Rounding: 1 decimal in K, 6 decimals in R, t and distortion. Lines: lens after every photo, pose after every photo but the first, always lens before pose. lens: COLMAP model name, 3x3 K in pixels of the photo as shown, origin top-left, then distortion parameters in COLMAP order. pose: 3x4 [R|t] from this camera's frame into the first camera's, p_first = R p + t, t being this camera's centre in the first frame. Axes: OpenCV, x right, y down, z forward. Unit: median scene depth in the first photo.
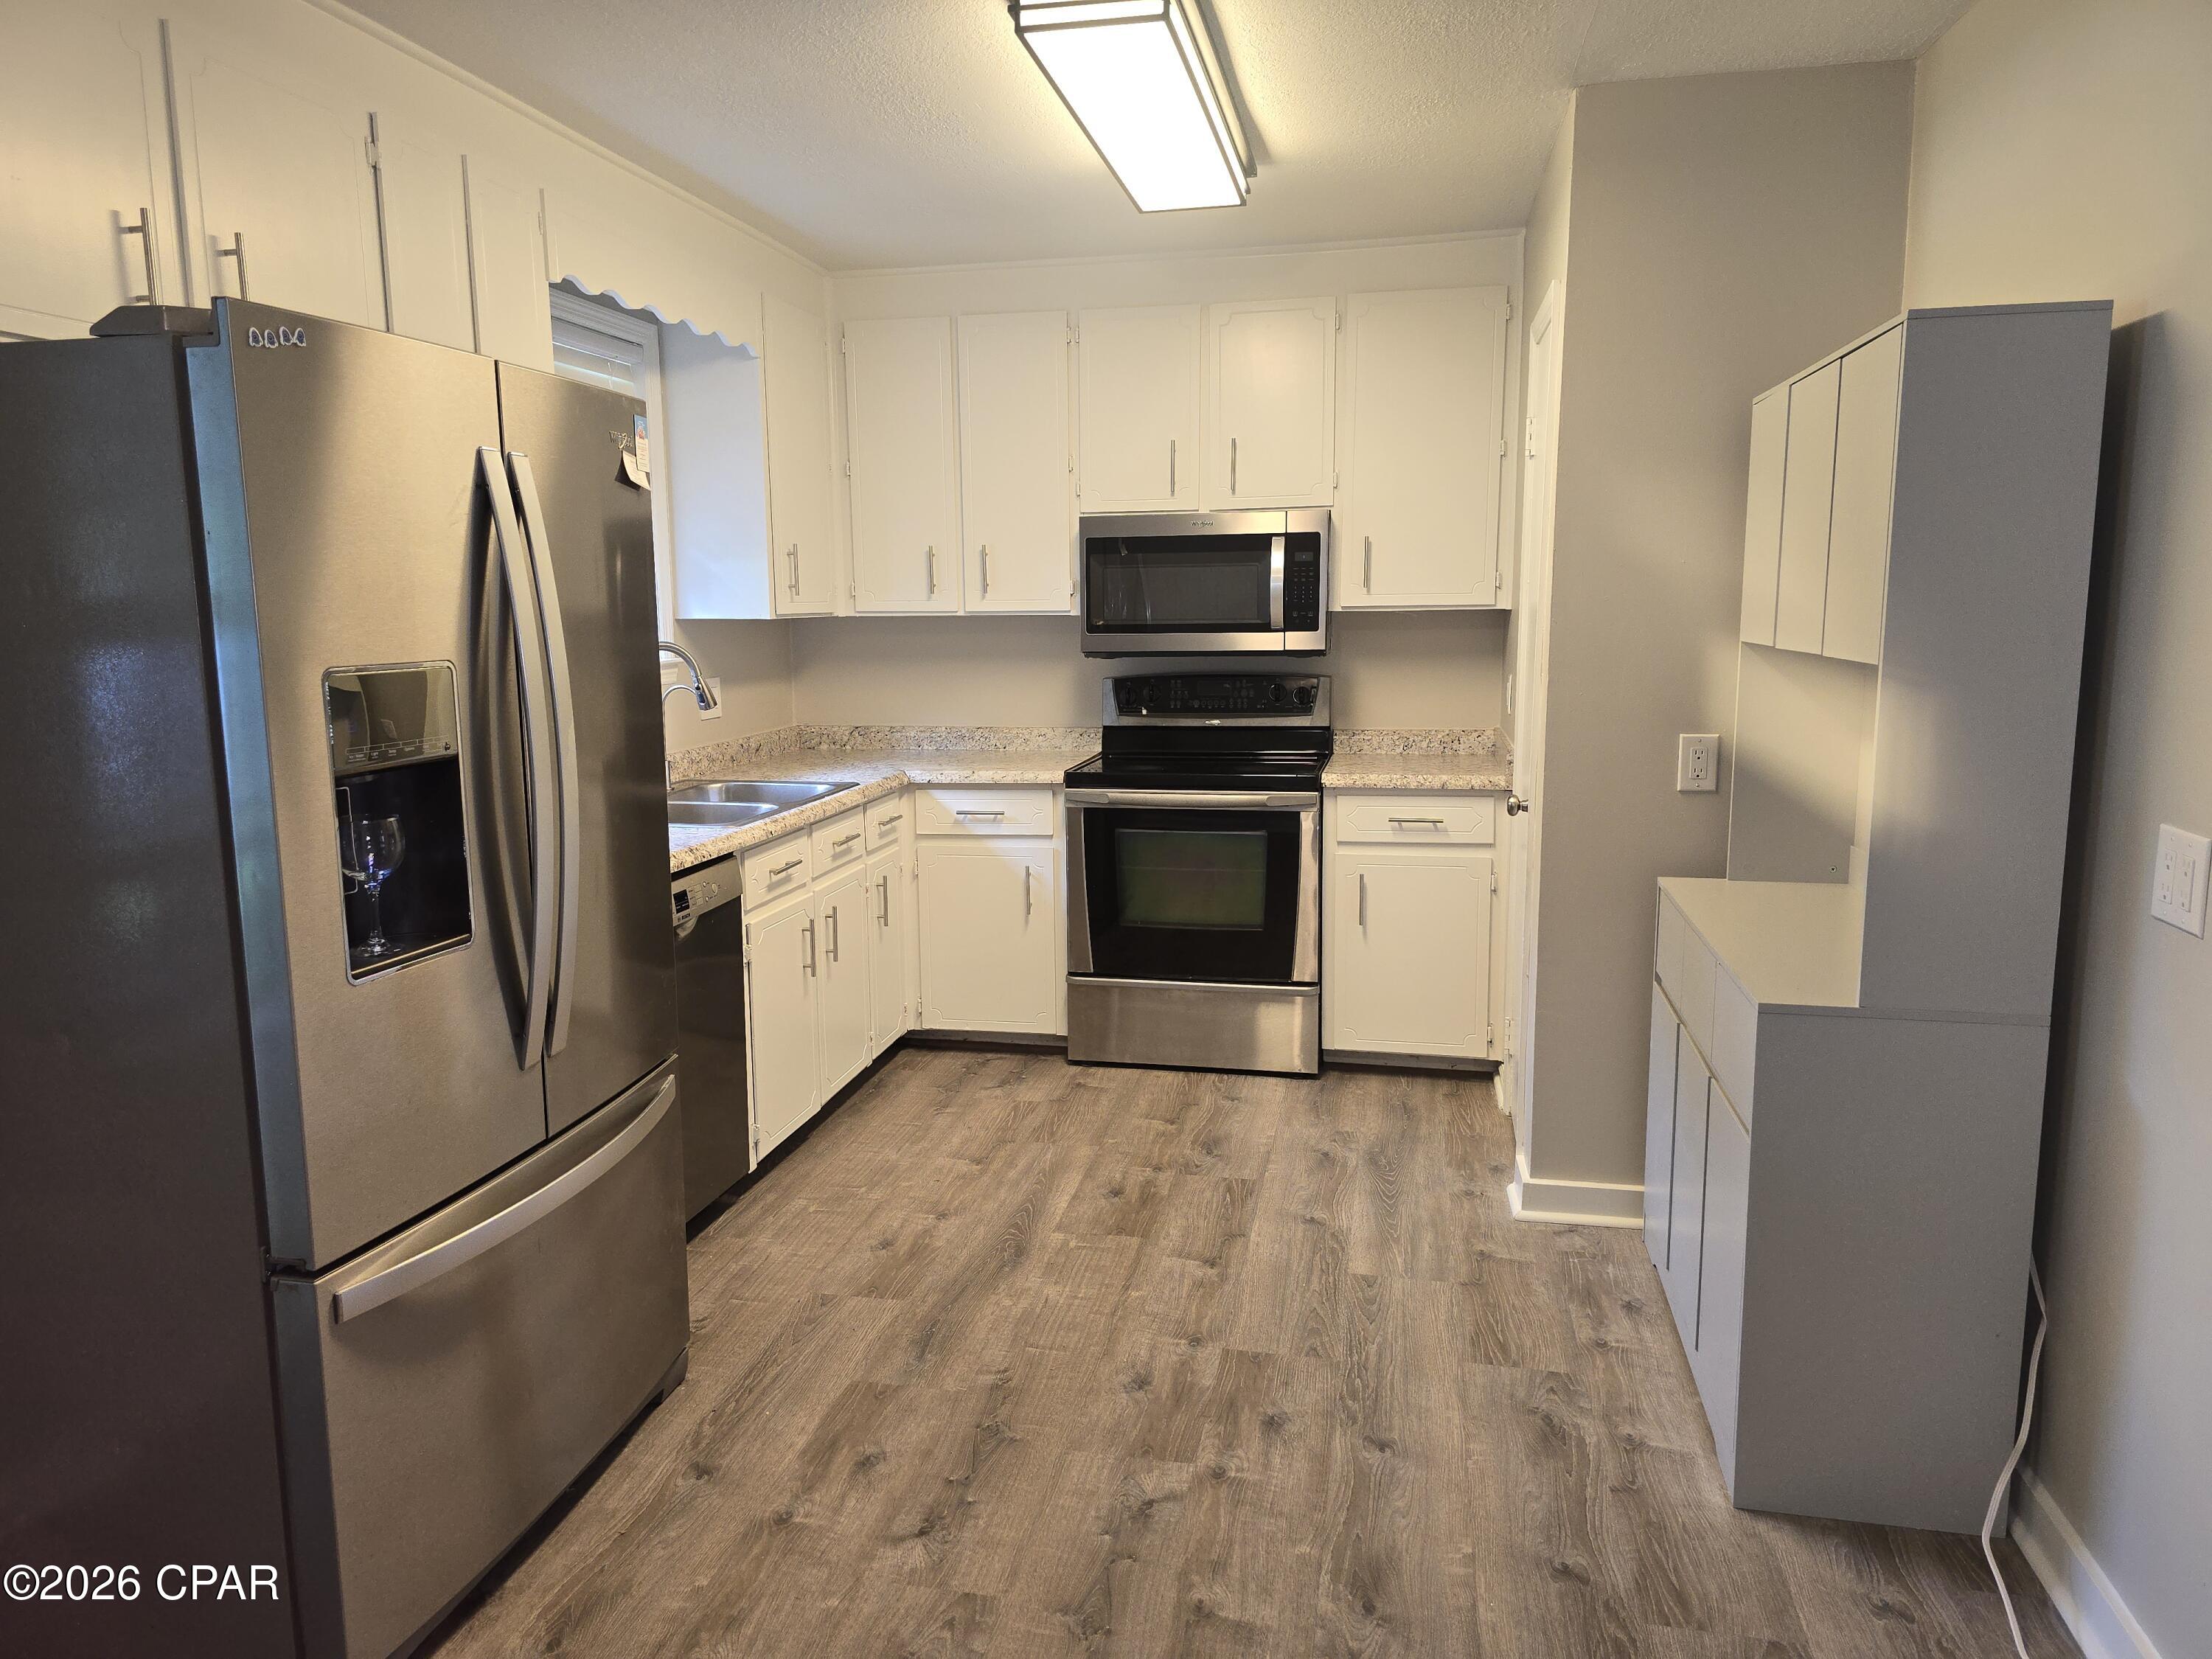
lens RADIAL K [[1487.3, 0, 1084.9], [0, 1487.3, 818.1], [0, 0, 1]] dist [0.073802, -0.070542]
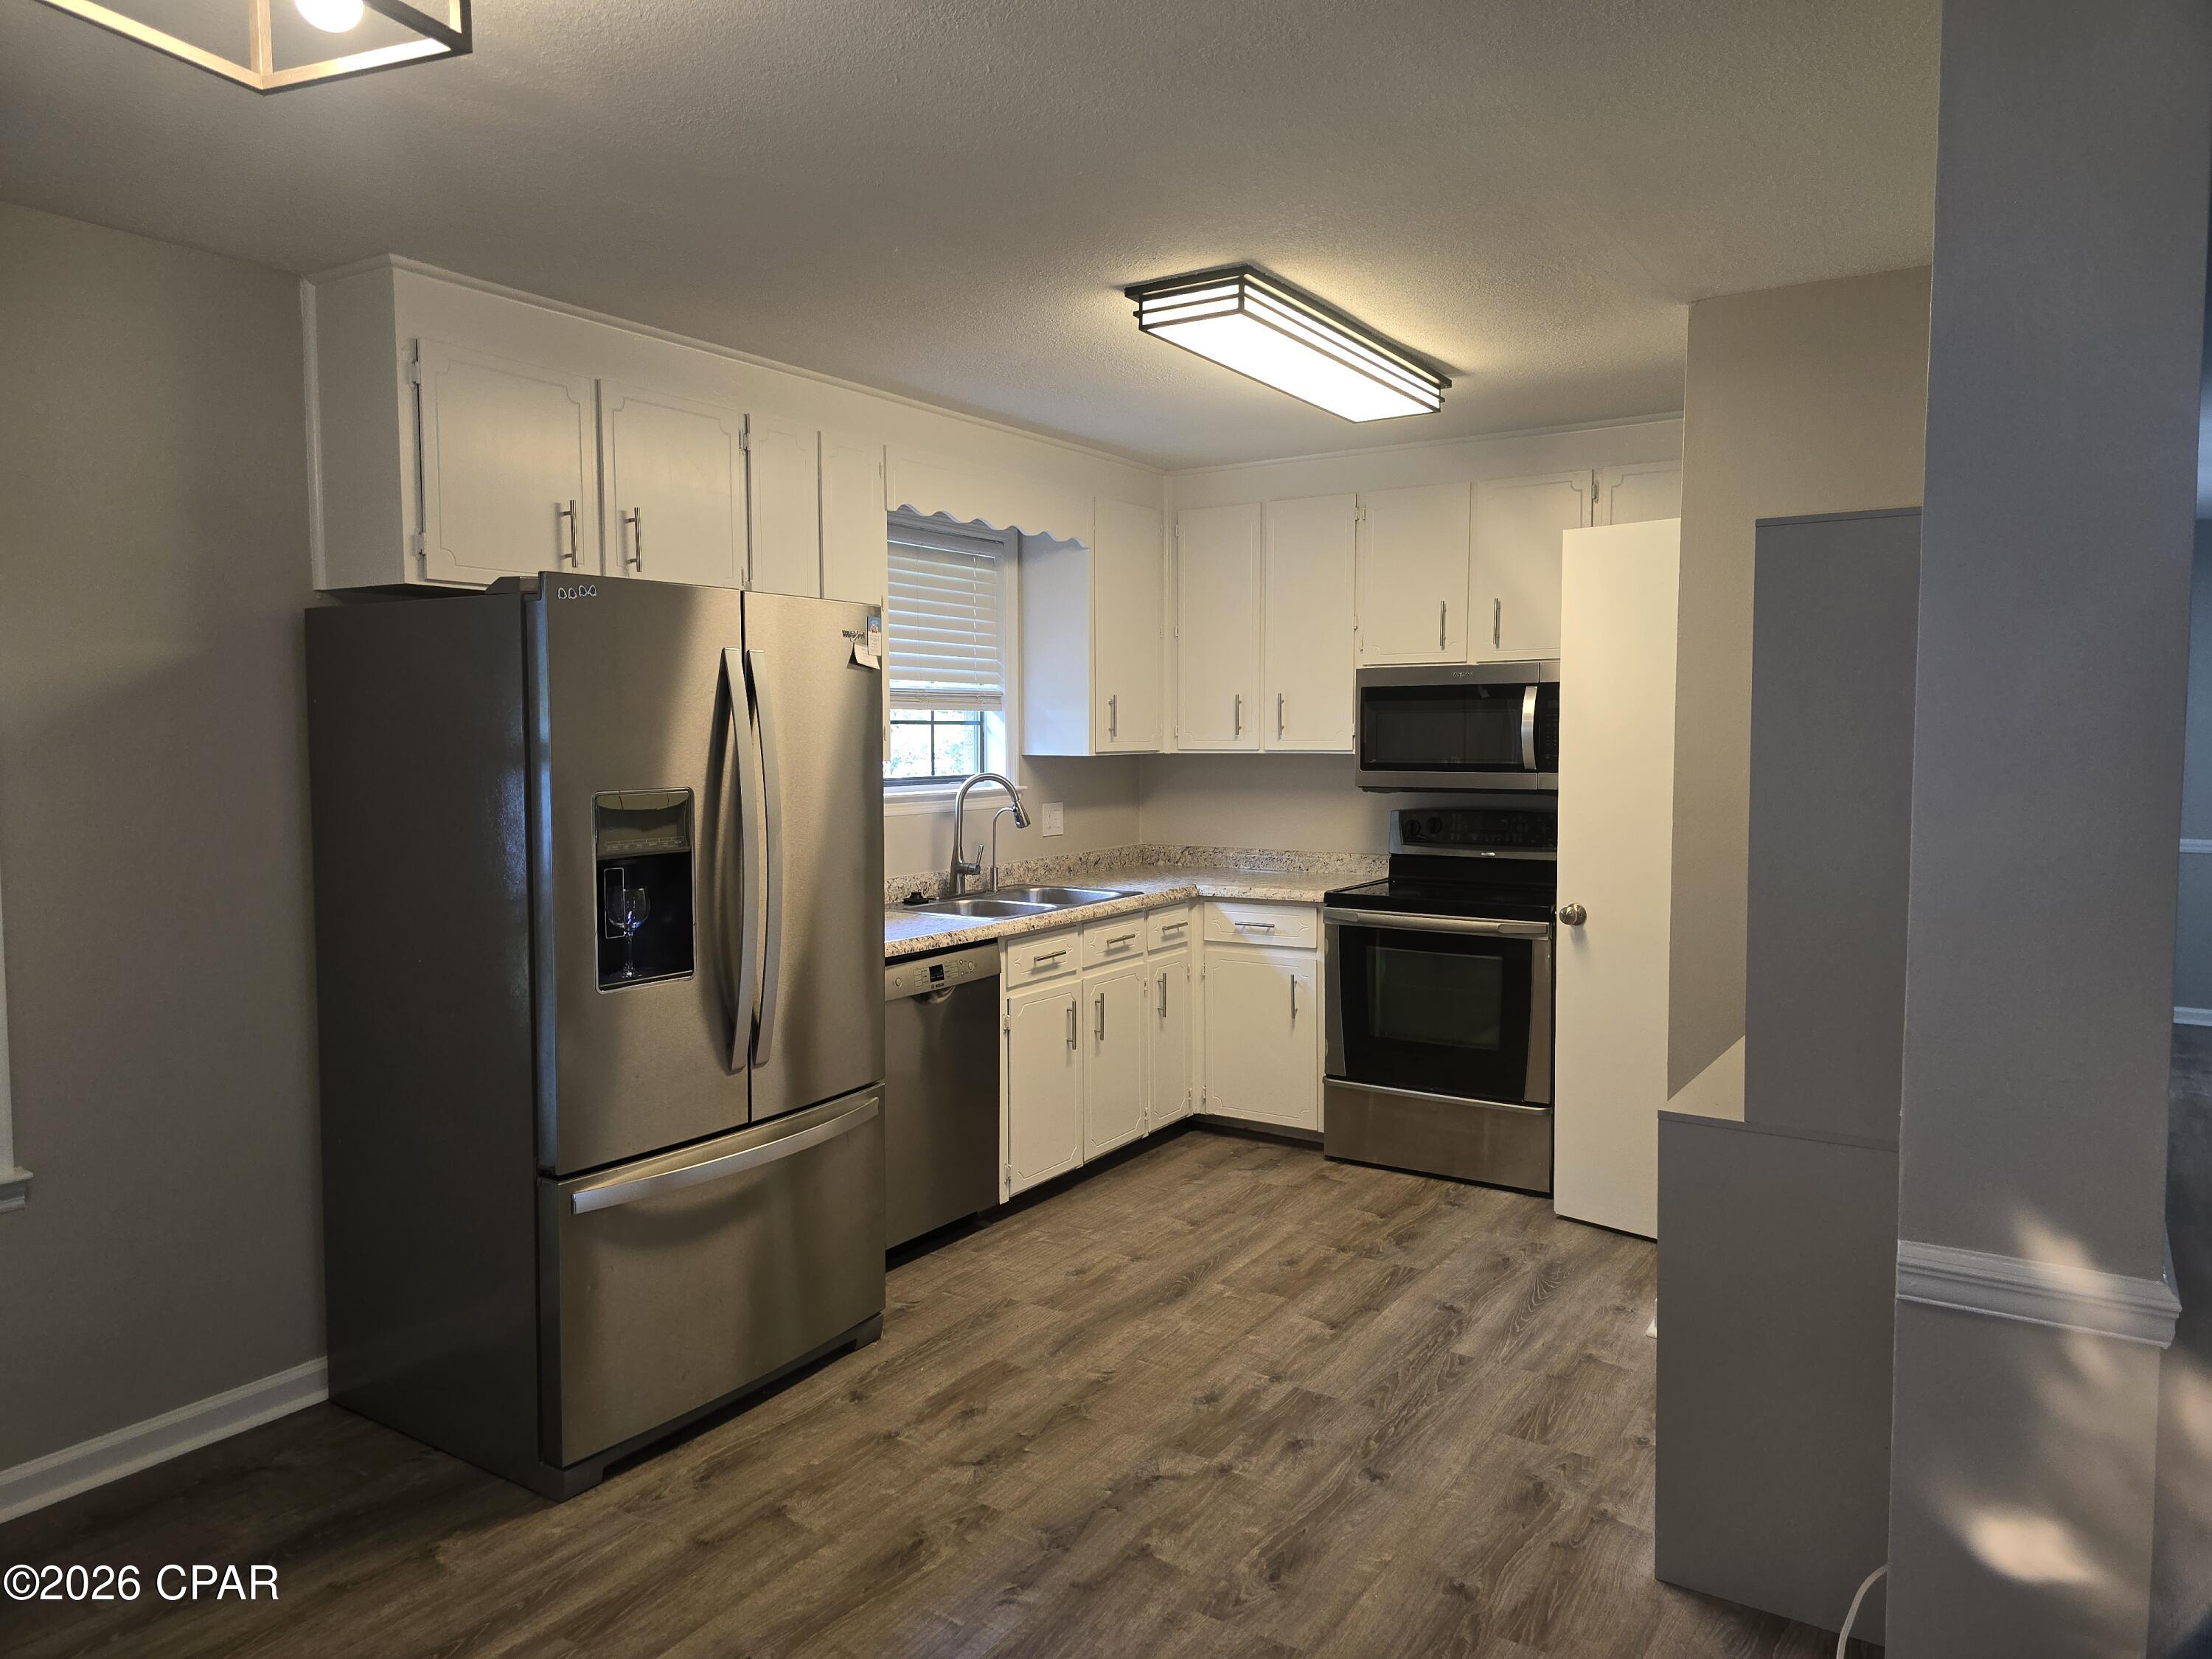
lens RADIAL K [[1487.3, 0, 1105.2], [0, 1487.3, 806.8], [0, 0, 1]] dist [0.073802, -0.070542]
pose [[0.934037, 0.026247, -0.356210, 0.346827], [-0.058847, 0.994976, -0.080992, 0.008422], [0.352294, 0.096611, 0.930889, -0.174789]]
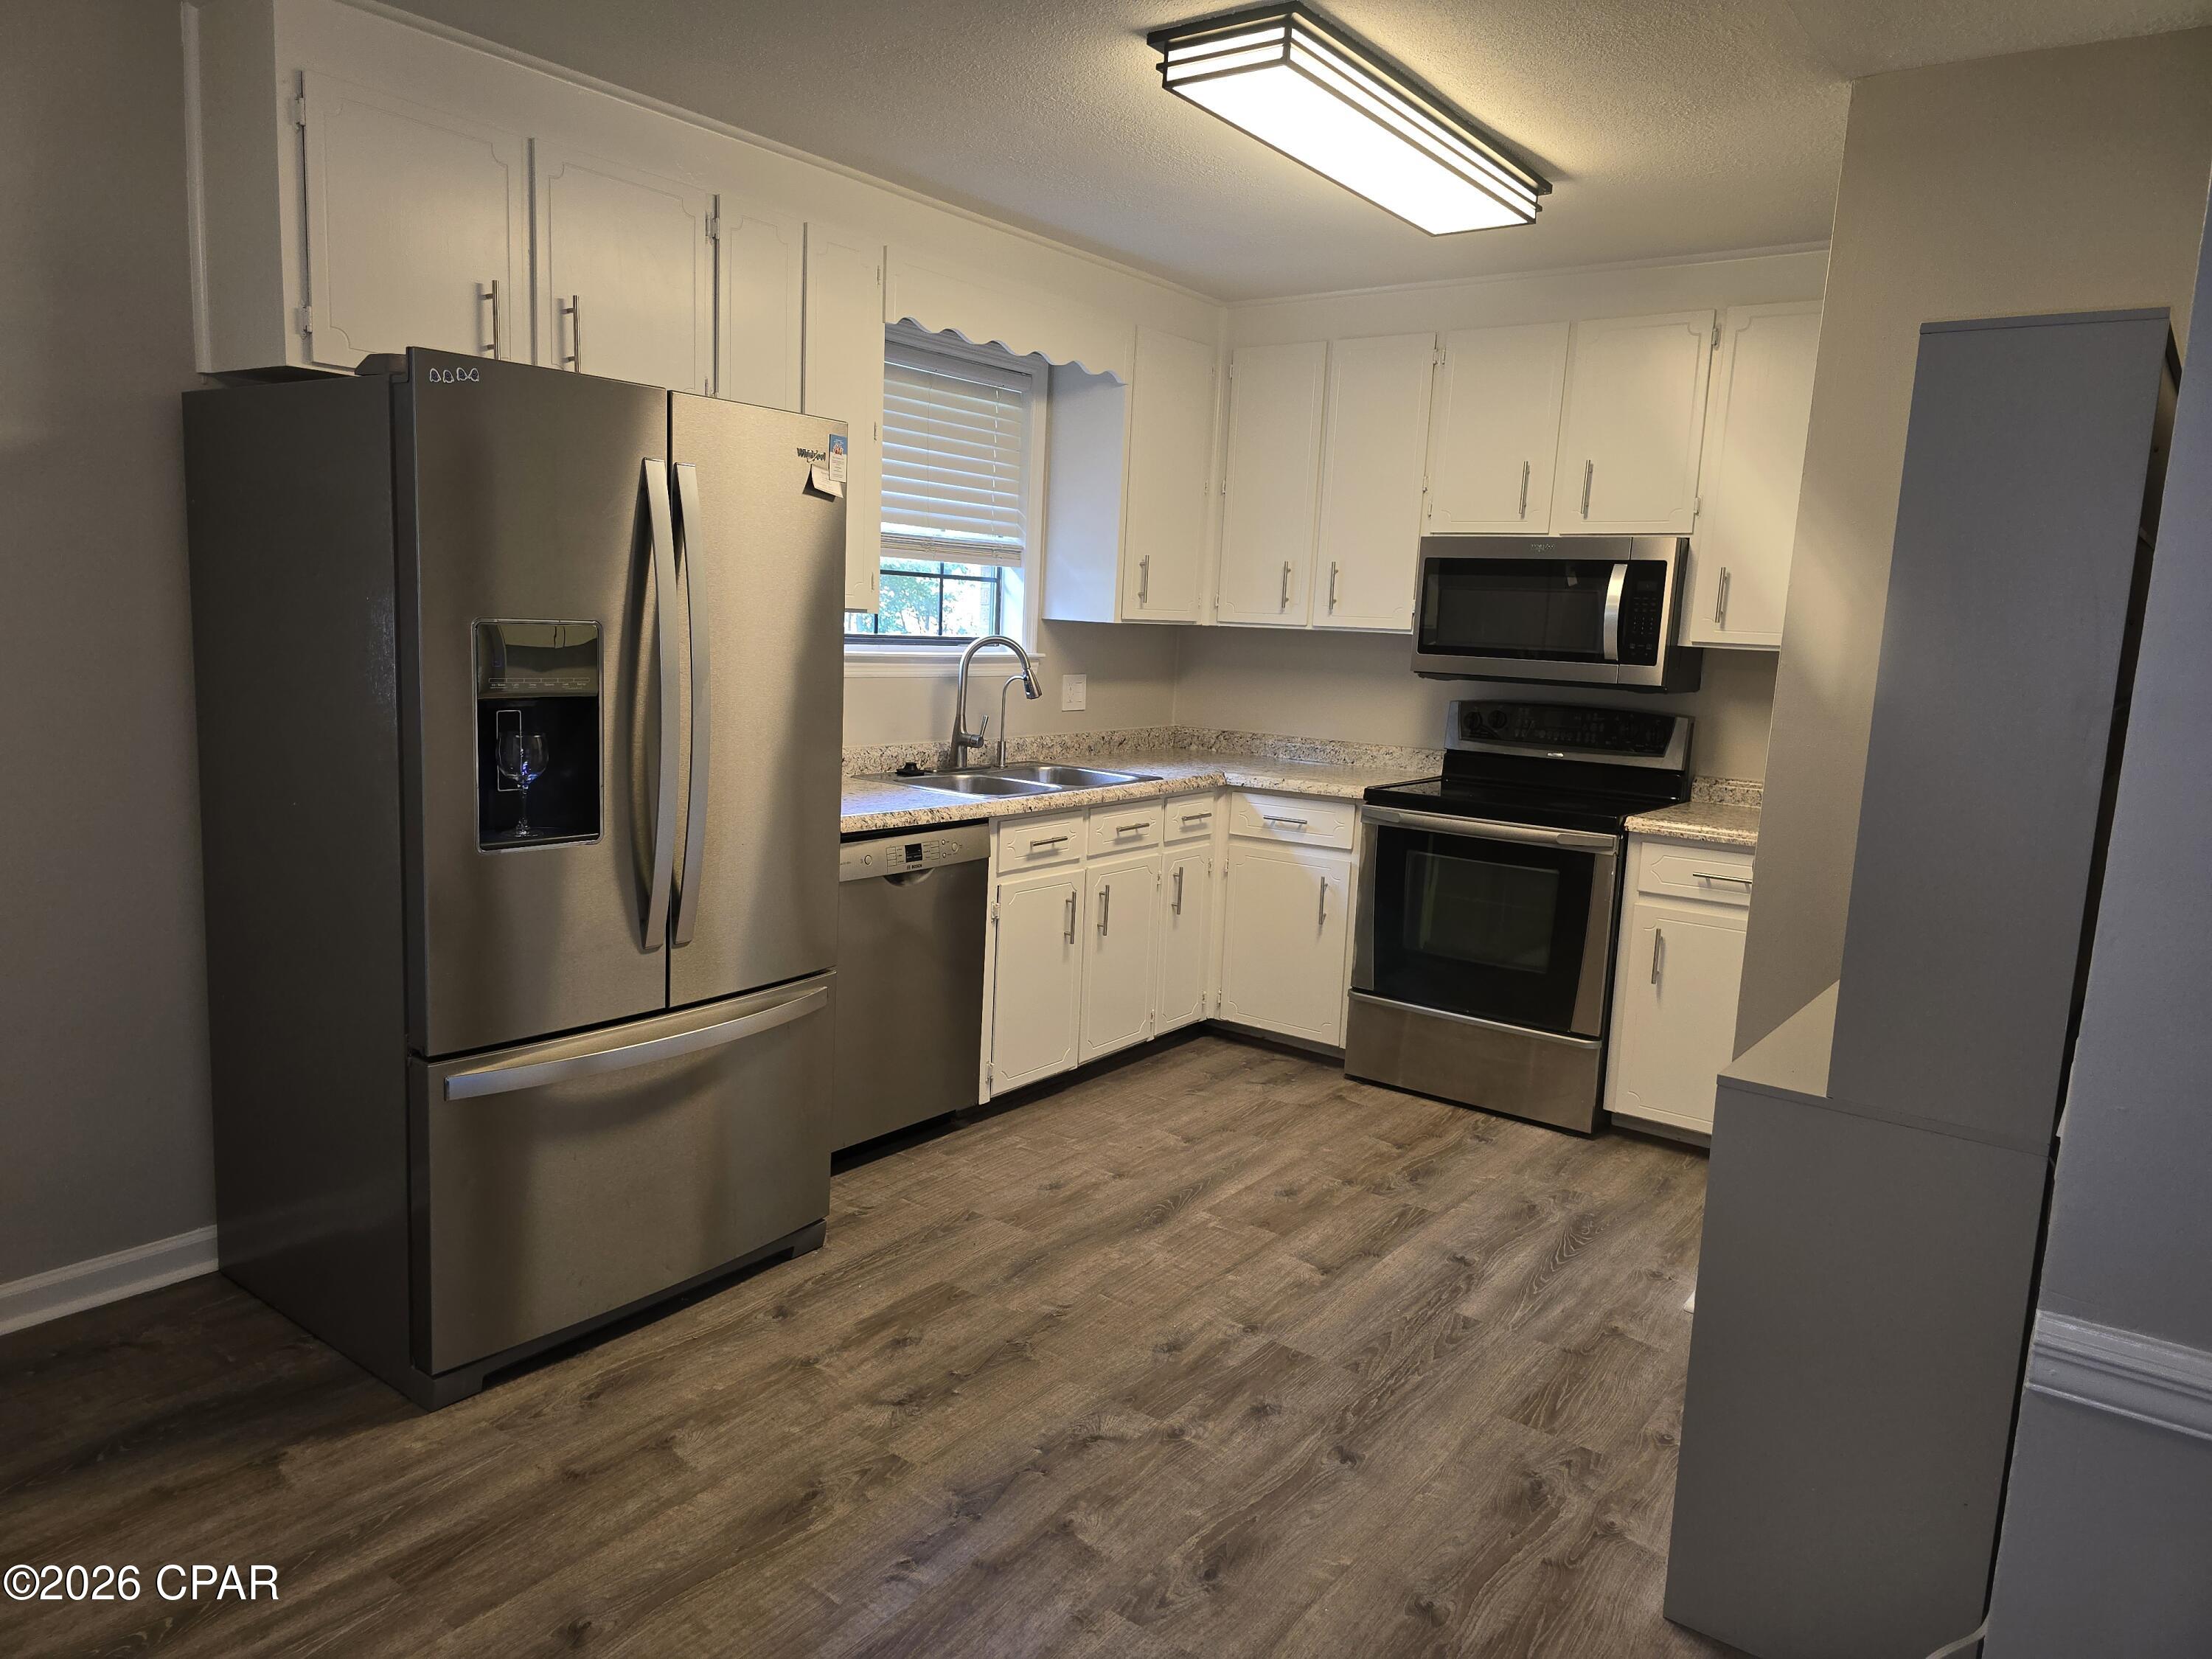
lens RADIAL K [[1487.3, 0, 1084.6], [0, 1487.3, 826.4], [0, 0, 1]] dist [0.073802, -0.070542]
pose [[0.905462, 0.111739, -0.409454, 0.347469], [-0.115693, 0.993169, 0.015190, 0.002137], [0.408354, 0.033617, 0.912204, -0.003187]]
